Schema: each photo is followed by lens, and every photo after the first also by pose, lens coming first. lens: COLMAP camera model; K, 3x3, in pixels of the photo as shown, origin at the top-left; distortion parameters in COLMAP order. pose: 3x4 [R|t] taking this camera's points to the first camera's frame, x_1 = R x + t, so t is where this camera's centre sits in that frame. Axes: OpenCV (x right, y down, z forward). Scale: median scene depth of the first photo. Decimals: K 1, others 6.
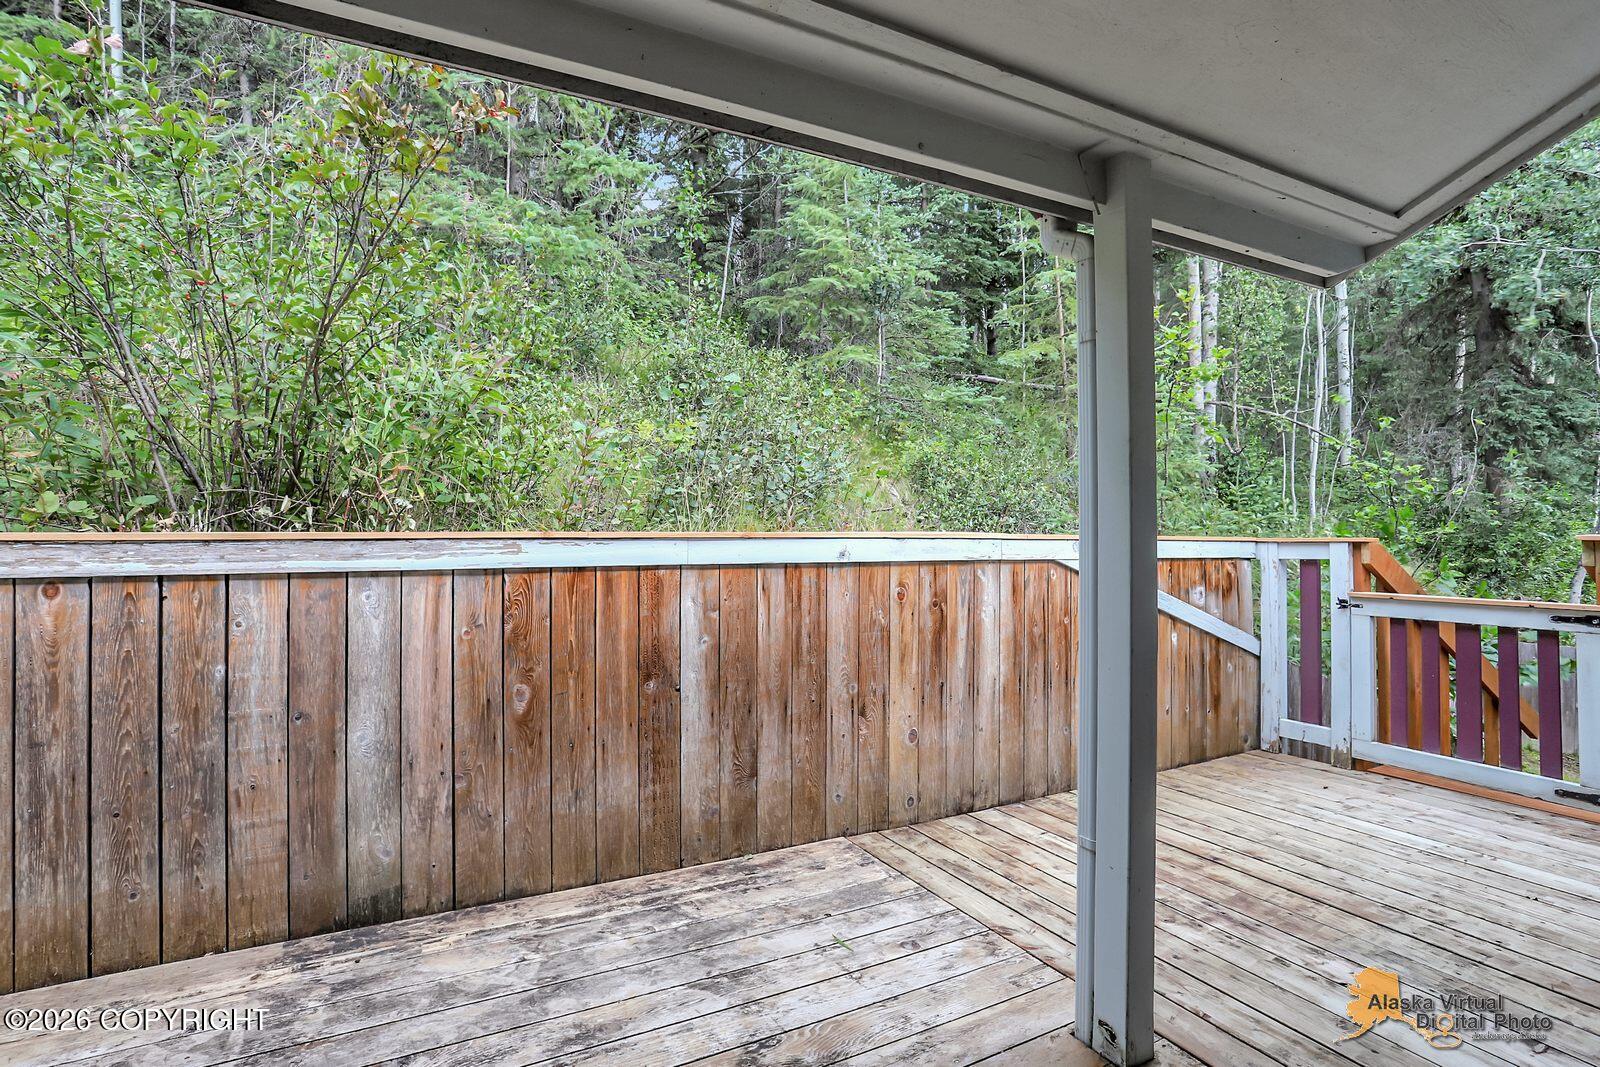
lens RADIAL K [[770.4, 0, 805.7], [0, 770.4, 505.2], [0, 0, 1]] dist [-0.055648, 0.014211]
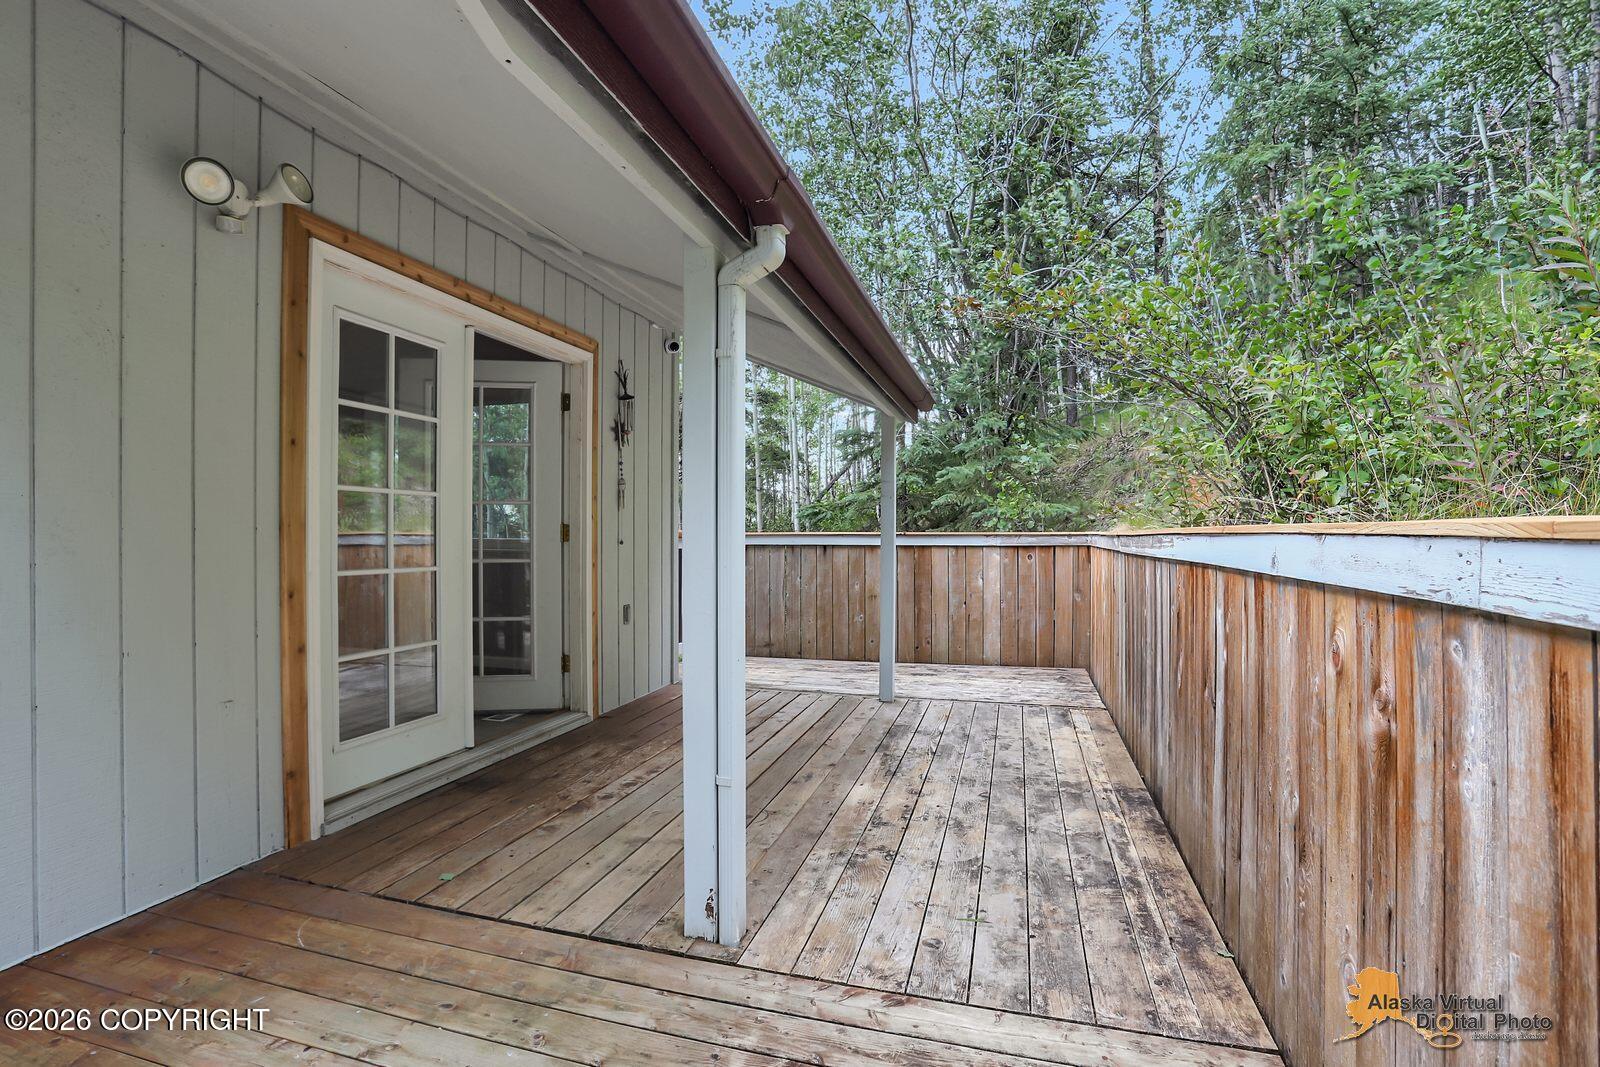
lens RADIAL K [[770.4, 0, 804.9], [0, 770.4, 528.8], [0, 0, 1]] dist [-0.055648, 0.014211]
pose [[-0.675185, -0.010054, -0.737580, 0.955076], [0.017571, 0.999404, -0.029708, 0.066071], [0.737439, -0.033019, -0.674606, 1.514481]]
